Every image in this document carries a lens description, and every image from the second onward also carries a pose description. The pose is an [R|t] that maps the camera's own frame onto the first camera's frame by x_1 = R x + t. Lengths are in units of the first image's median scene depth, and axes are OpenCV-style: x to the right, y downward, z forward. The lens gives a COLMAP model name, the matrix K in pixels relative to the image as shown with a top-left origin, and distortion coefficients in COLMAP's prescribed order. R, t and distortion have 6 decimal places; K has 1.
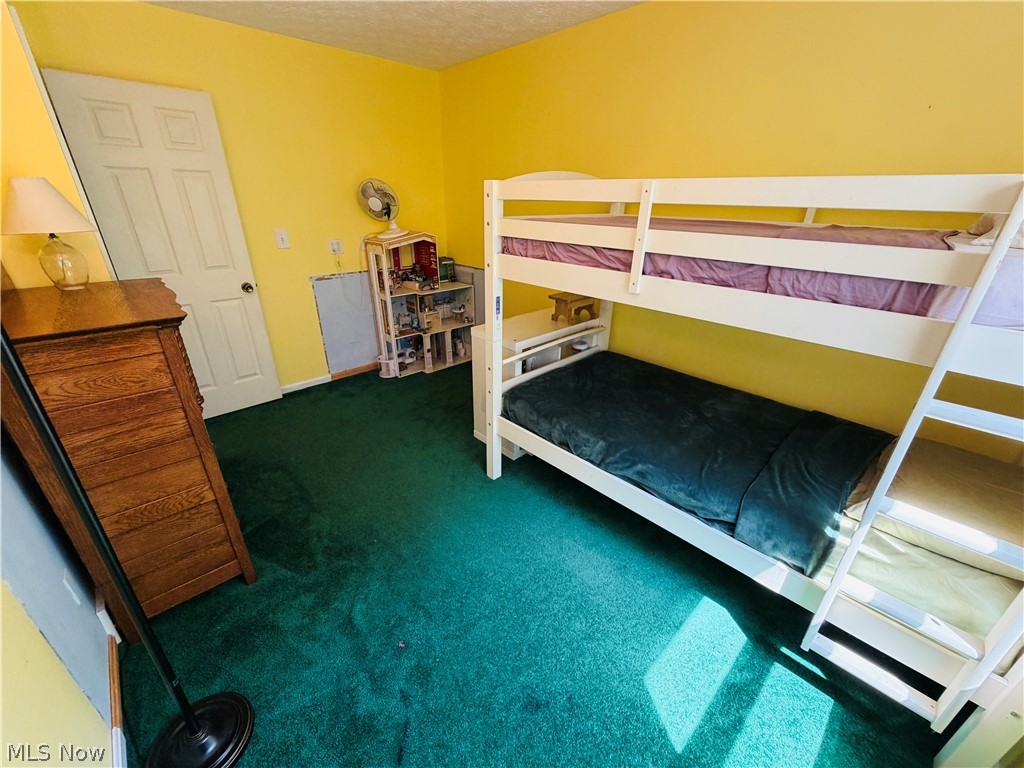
lens RADIAL K [[410.3, 0, 510.0], [0, 410.3, 384.4], [0, 0, 1]] dist [0.001001, 0.000098]
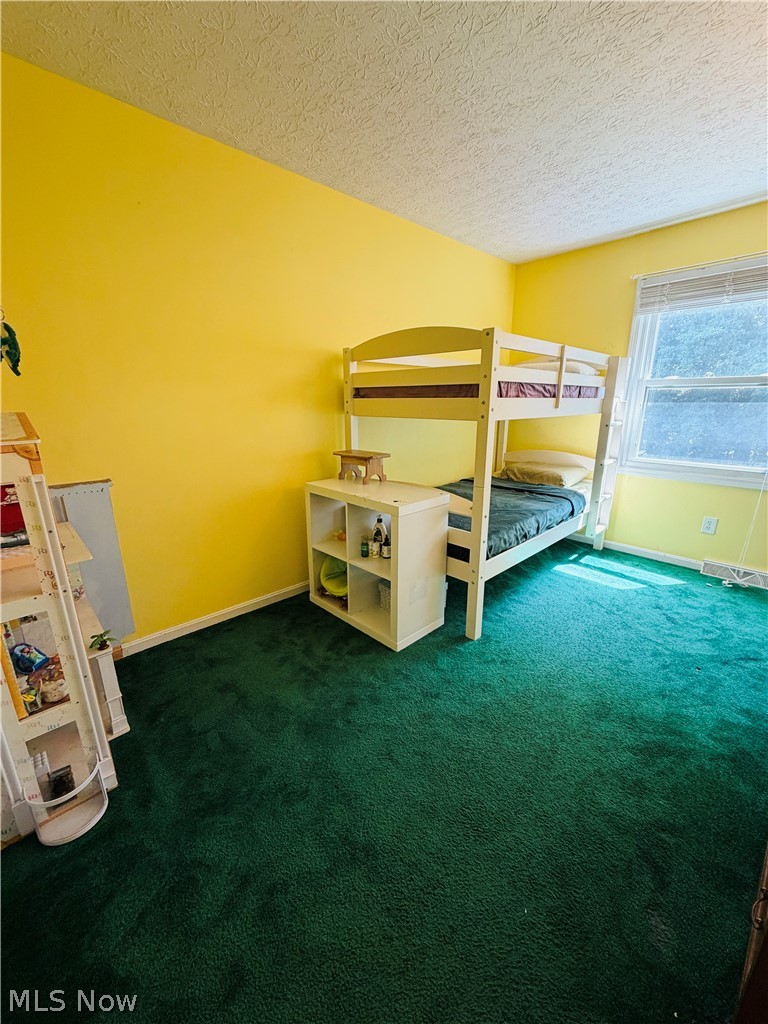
lens RADIAL K [[410.3, 0, 382.5], [0, 410.3, 512.4], [0, 0, 1]] dist [0.001001, 0.000098]
pose [[-0.001403, -0.290789, 0.956786, -1.184313], [0.417962, 0.869036, 0.264733, -0.495145], [-0.908463, 0.400272, 0.120319, 1.338528]]
